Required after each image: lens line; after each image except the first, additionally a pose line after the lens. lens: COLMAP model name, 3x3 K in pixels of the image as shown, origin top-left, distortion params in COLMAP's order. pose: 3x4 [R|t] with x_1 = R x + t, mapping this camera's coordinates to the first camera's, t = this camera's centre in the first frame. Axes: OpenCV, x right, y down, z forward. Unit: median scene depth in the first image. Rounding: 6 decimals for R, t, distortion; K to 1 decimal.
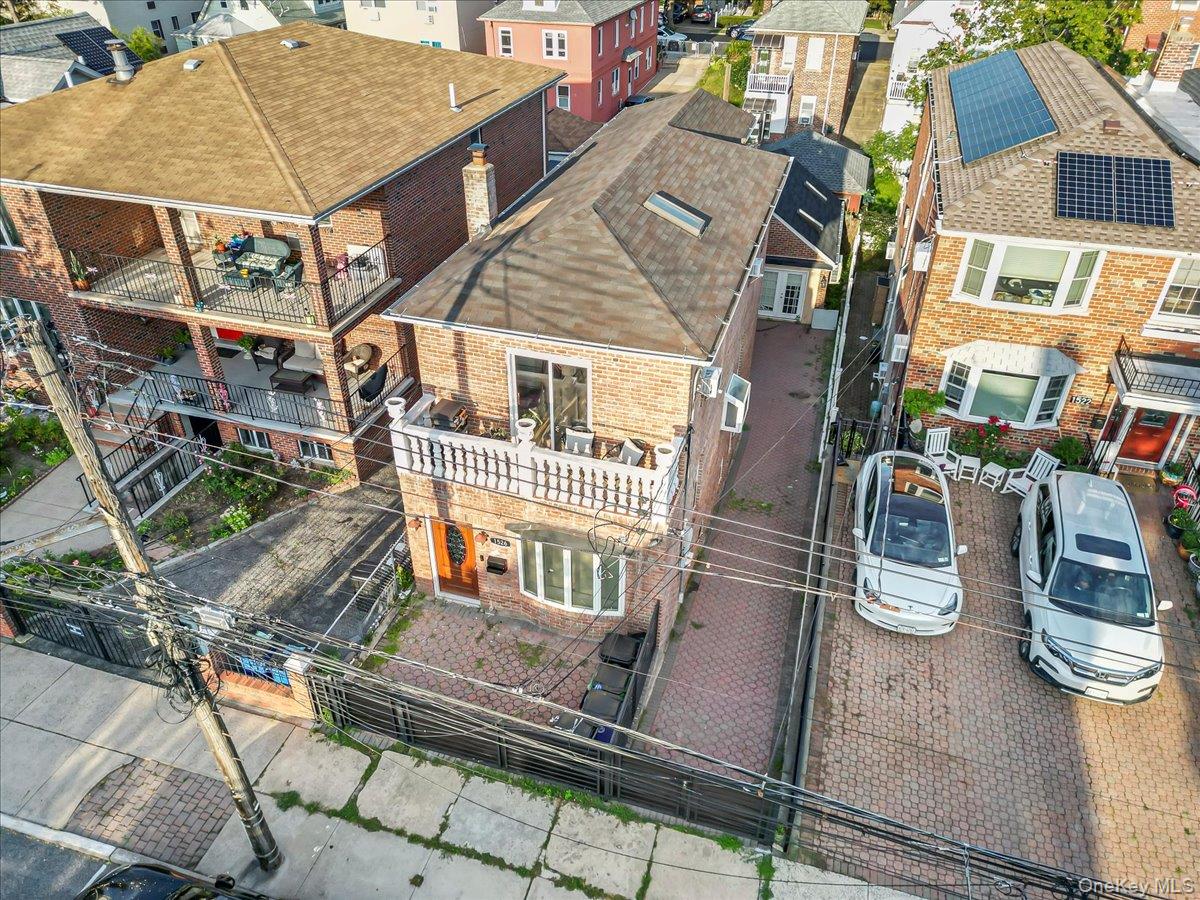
lens RADIAL K [[831.0, 0, 600.0], [0, 831.0, 450.0], [0, 0, 1]] dist [0.069484, -0.070476]
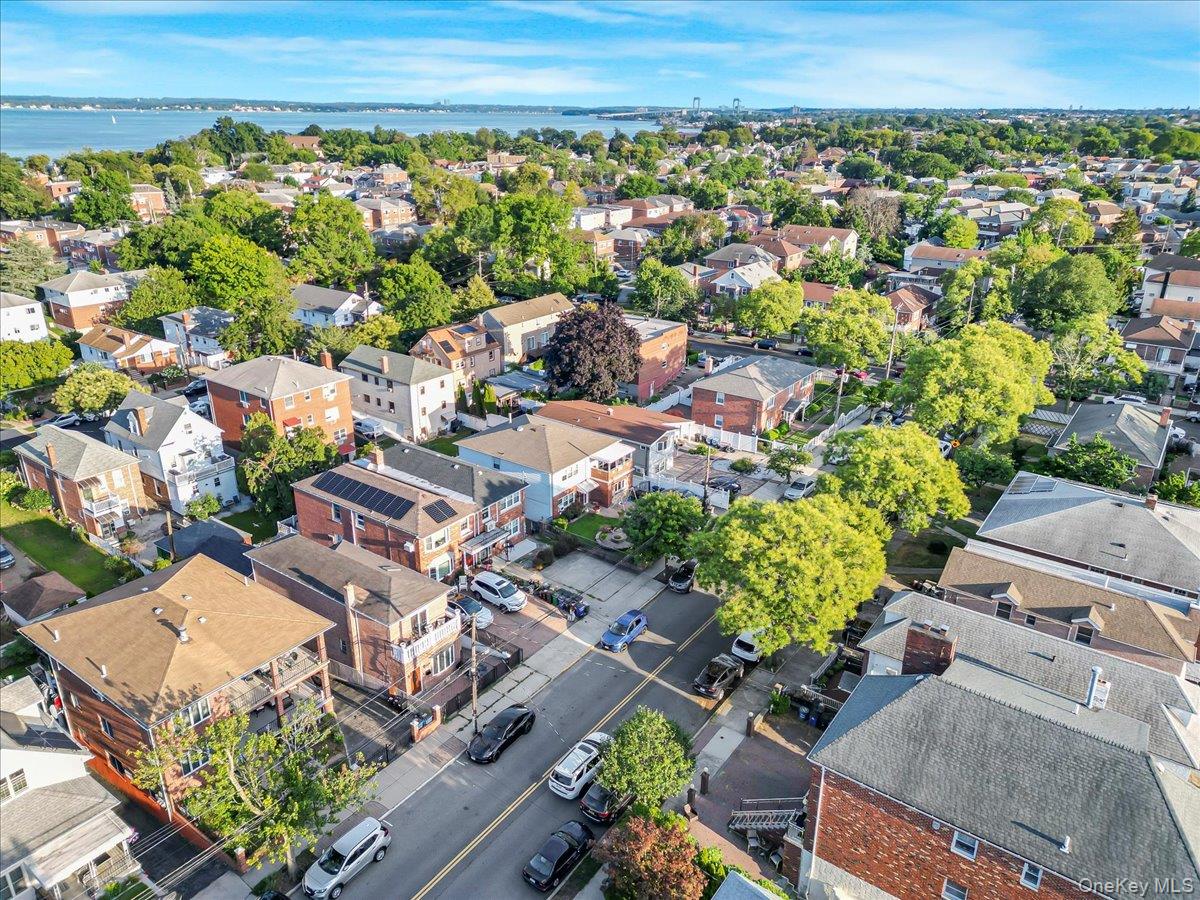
lens RADIAL K [[831.0, 0, 600.0], [0, 831.0, 450.0], [0, 0, 1]] dist [0.069484, -0.070476]
pose [[0.322150, -0.354134, 0.877957, -2.442130], [0.527768, 0.837094, 0.143996, -0.711767], [-0.785926, 0.416970, 0.456570, -1.459661]]
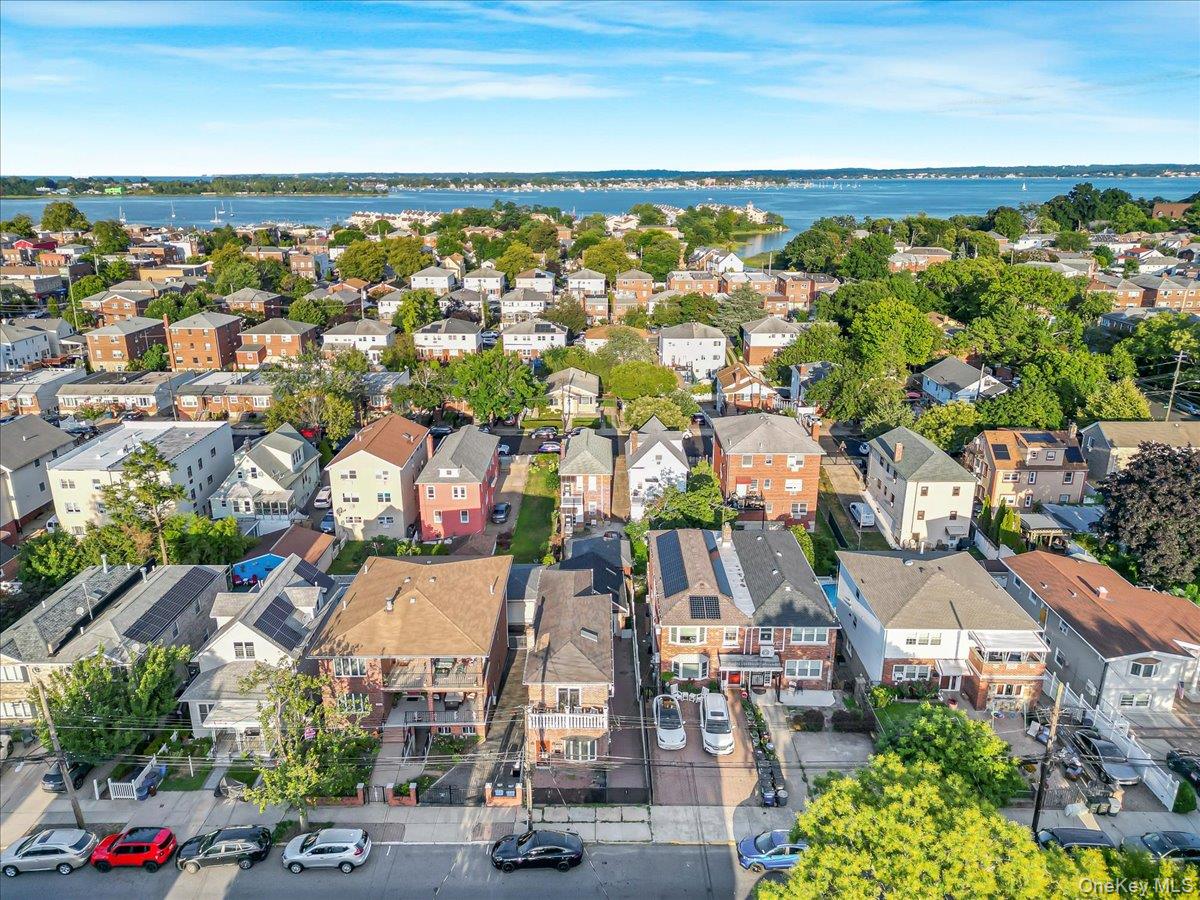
lens RADIAL K [[831.0, 0, 600.0], [0, 831.0, 450.0], [0, 0, 1]] dist [0.069484, -0.070476]
pose [[0.957819, -0.094017, 0.271559, -0.693268], [0.166277, 0.952034, -0.256871, -0.115300], [-0.234383, 0.291190, 0.927509, -2.312451]]
